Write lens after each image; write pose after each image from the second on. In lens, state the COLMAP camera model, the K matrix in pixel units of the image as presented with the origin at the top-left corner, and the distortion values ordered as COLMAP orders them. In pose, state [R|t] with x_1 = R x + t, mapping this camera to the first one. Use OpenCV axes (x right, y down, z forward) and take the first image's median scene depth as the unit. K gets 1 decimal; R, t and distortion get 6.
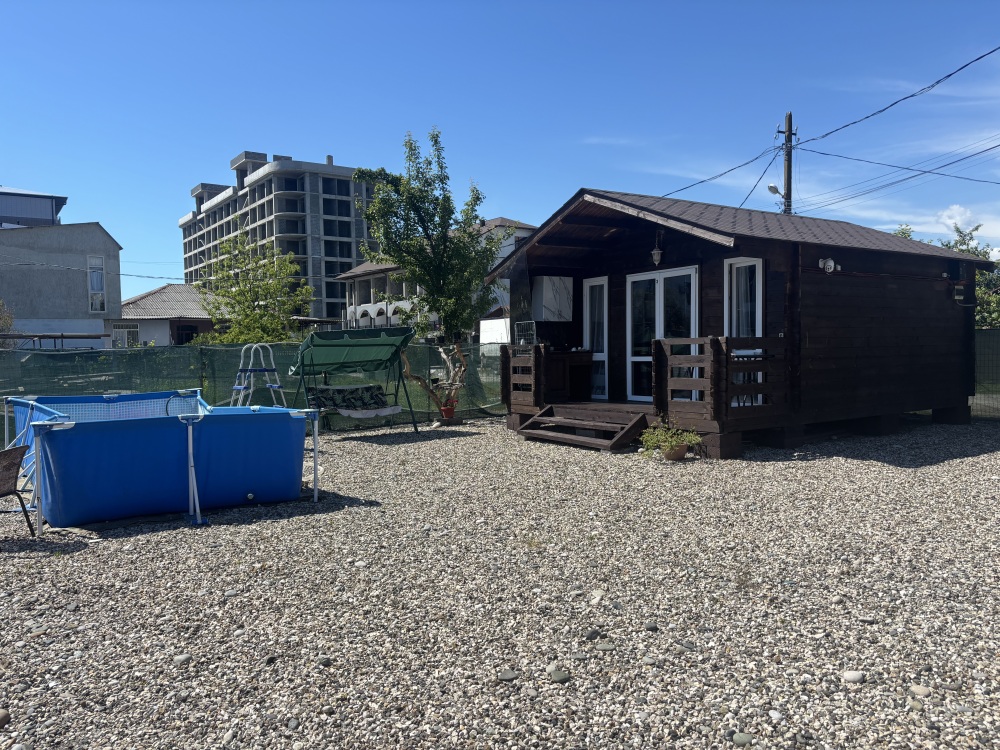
lens RADIAL K [[746.1, 0, 496.4], [0, 746.1, 376.4], [0, 0, 1]] dist [0.050157, -0.058376]
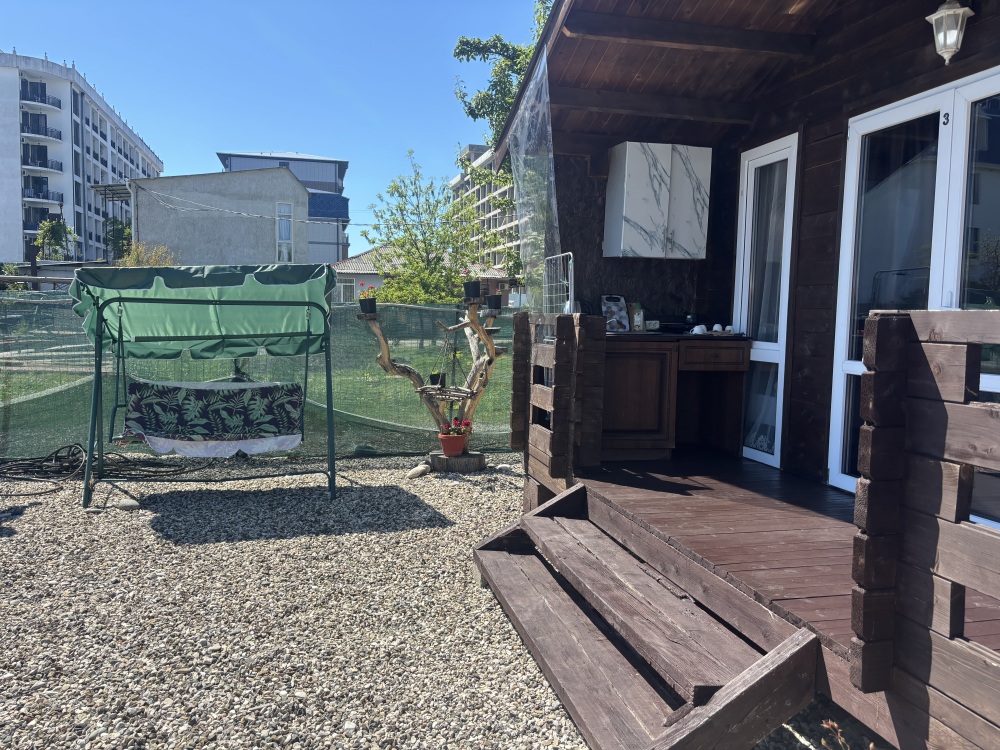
lens RADIAL K [[746.1, 0, 496.4], [0, 746.1, 376.4], [0, 0, 1]] dist [0.050157, -0.058376]
pose [[0.938298, 0.064358, -0.339786, 0.165422], [-0.047656, 0.997220, 0.057282, -0.034722], [0.342528, -0.037554, 0.938757, 0.694975]]
